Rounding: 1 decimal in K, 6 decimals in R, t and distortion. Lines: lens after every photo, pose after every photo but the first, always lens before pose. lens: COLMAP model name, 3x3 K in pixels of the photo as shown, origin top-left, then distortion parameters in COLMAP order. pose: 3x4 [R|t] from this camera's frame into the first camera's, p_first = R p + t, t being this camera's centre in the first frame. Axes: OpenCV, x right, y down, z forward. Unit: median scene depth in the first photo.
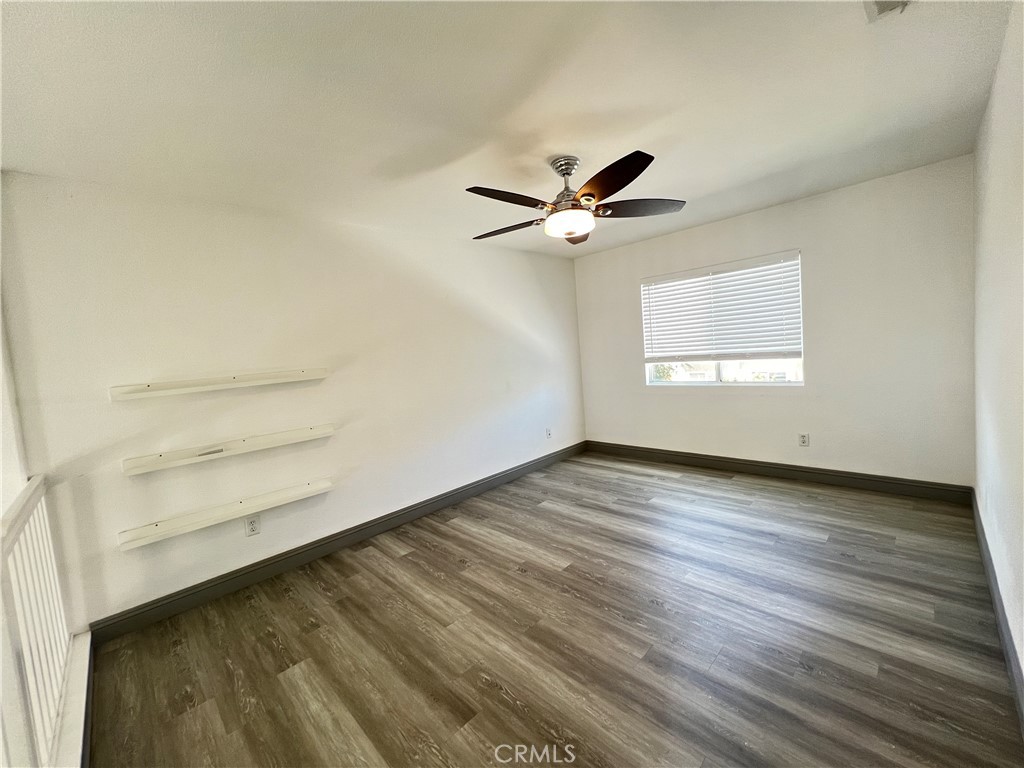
lens RADIAL K [[412.4, 0, 510.5], [0, 412.4, 379.4], [0, 0, 1]] dist [-0.001496, 0.000493]
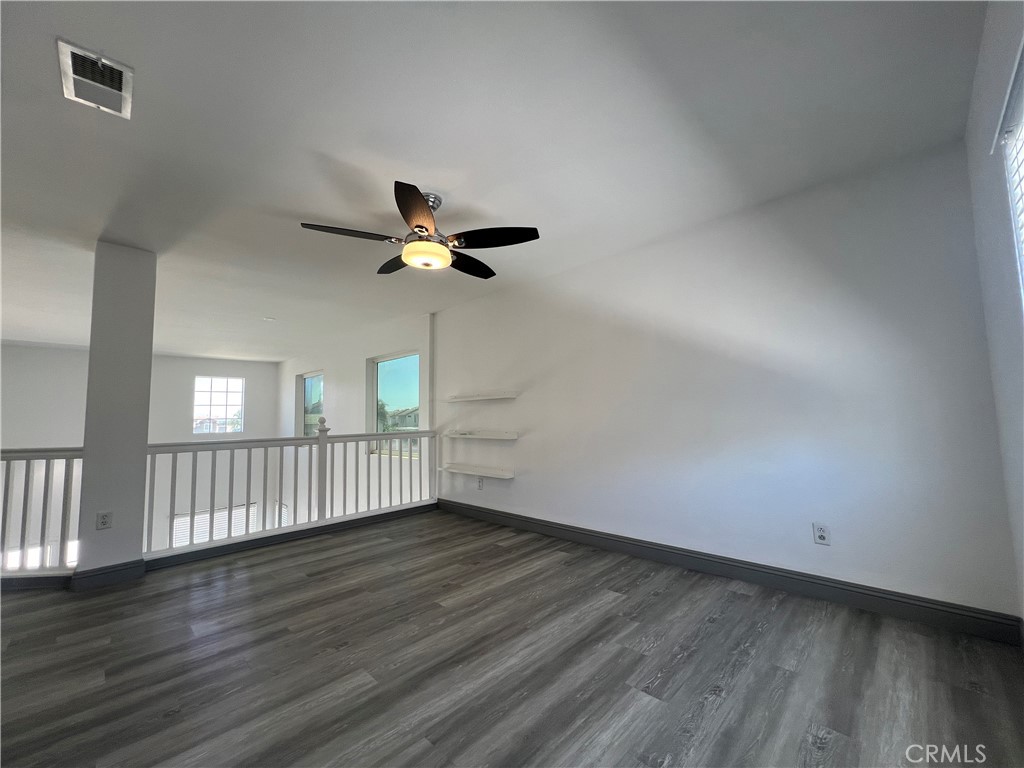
lens RADIAL K [[412.4, 0, 510.5], [0, 412.4, 379.4], [0, 0, 1]] dist [-0.001496, 0.000493]
pose [[0.015214, -0.004604, -0.999874, 0.897942], [-0.051087, 0.998680, -0.005376, -0.055011], [0.998578, 0.051162, 0.014958, 0.922240]]
